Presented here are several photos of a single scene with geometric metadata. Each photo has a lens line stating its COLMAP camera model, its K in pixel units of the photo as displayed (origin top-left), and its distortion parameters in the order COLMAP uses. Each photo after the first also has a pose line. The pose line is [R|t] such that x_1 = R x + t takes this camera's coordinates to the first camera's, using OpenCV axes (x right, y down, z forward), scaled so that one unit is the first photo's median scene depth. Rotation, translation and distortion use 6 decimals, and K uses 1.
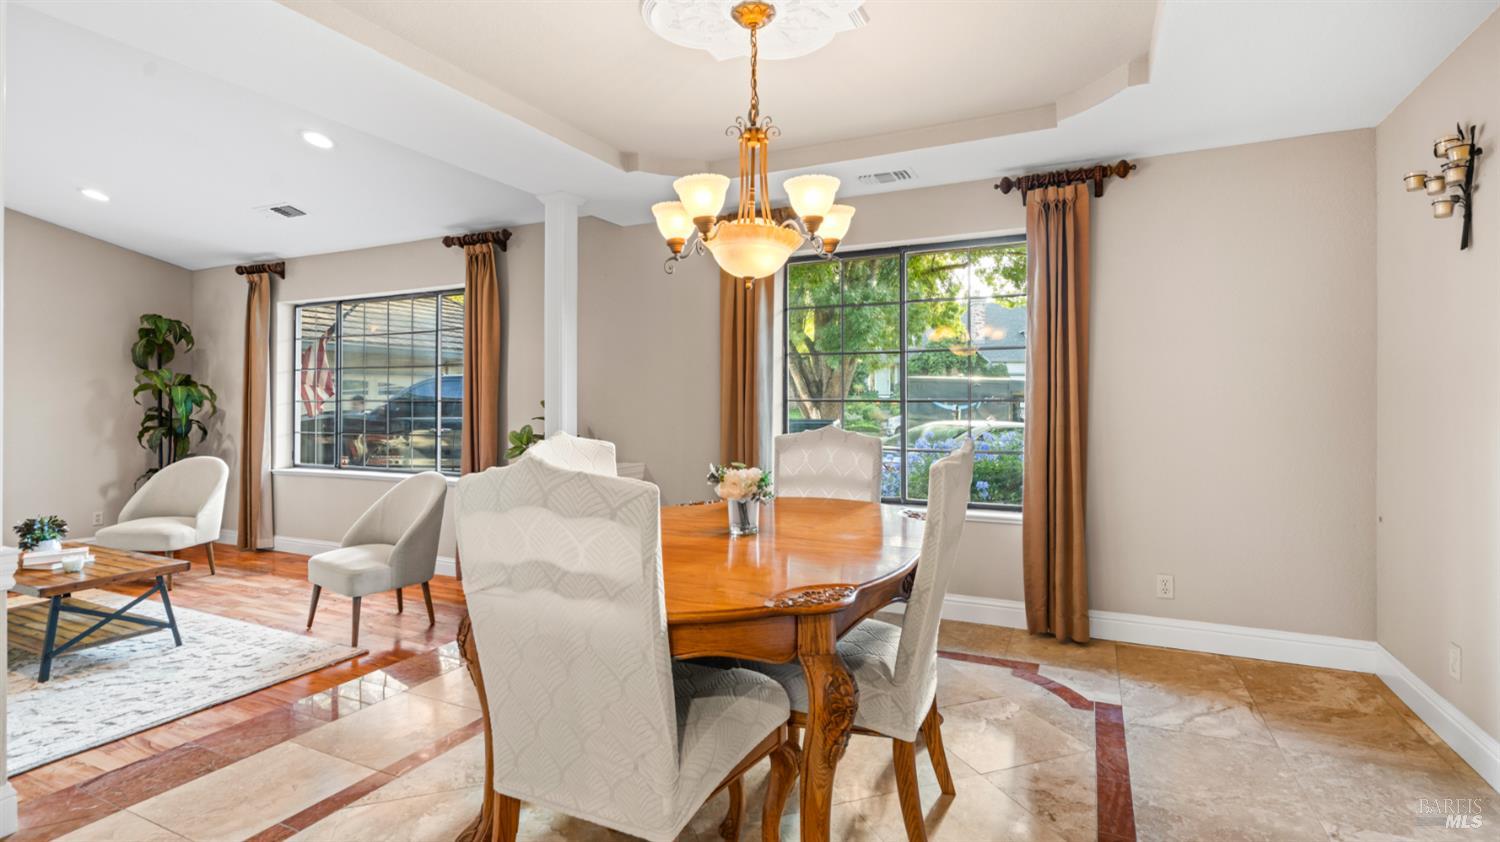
lens RADIAL K [[727.2, 0, 746.5], [0, 727.2, 400.8], [0, 0, 1]] dist [-0.000084, -0.000040]
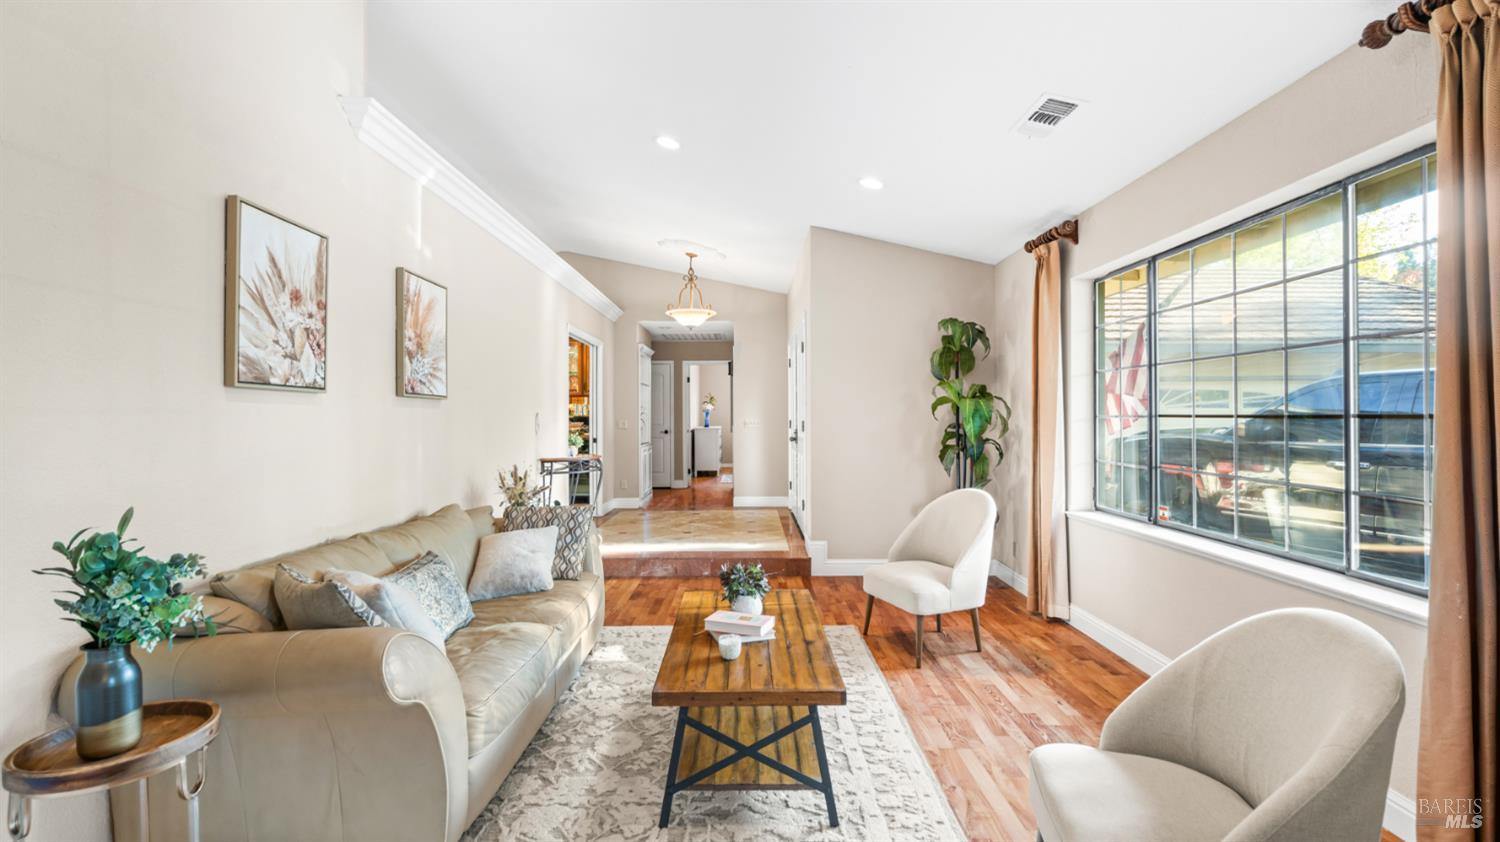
lens RADIAL K [[672.5, 0, 743.1], [0, 672.5, 412.4], [0, 0, 1]] dist [0.000594, 0.000461]
pose [[0.425446, -0.007468, -0.904953, -0.184849], [0.012693, 0.999917, -0.002284, -0.006080], [0.904895, -0.010515, 0.425505, 0.427310]]
